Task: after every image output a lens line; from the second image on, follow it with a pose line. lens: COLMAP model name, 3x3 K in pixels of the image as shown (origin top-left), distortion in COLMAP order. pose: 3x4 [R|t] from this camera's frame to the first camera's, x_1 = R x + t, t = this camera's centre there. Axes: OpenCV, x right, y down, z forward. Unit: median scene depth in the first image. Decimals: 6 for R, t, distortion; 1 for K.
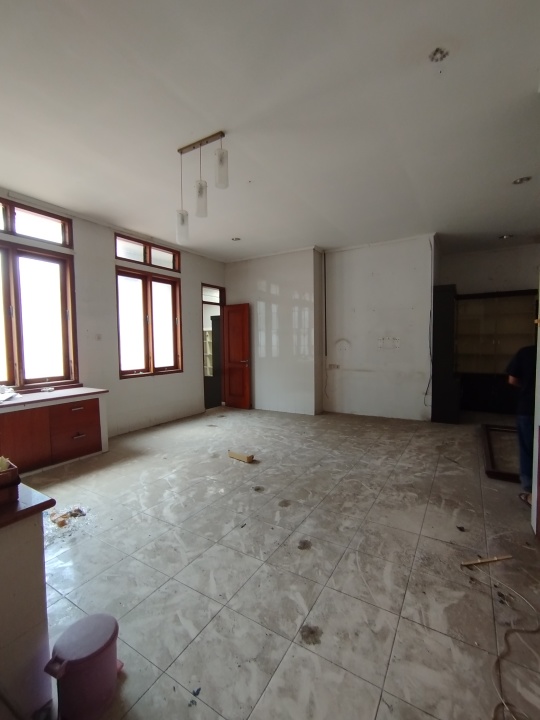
lens RADIAL K [[322.8, 0, 272.4], [0, 322.8, 360.4], [0, 0, 1]] dist [-0.027184, 0.000704]
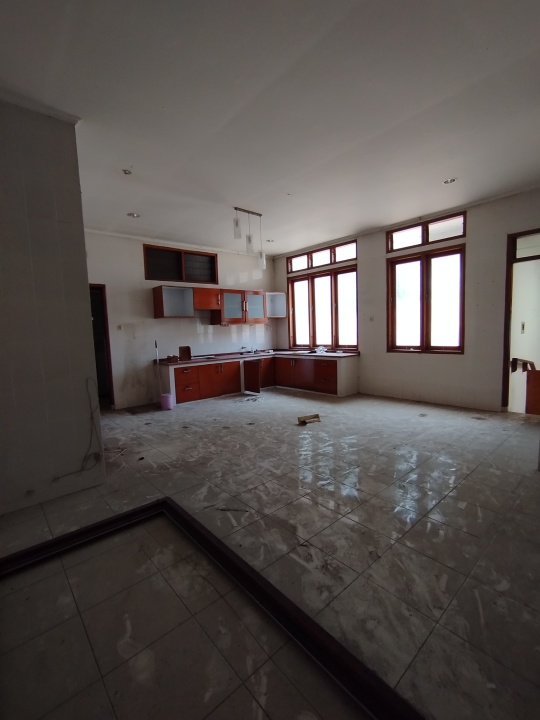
lens RADIAL K [[322.8, 0, 272.4], [0, 322.8, 360.4], [0, 0, 1]] dist [-0.027184, 0.000704]
pose [[-0.281454, 0.116080, -0.952528, 1.212078], [-0.006459, 0.992405, 0.122848, -0.086206], [0.959553, 0.040728, -0.278566, 1.336164]]
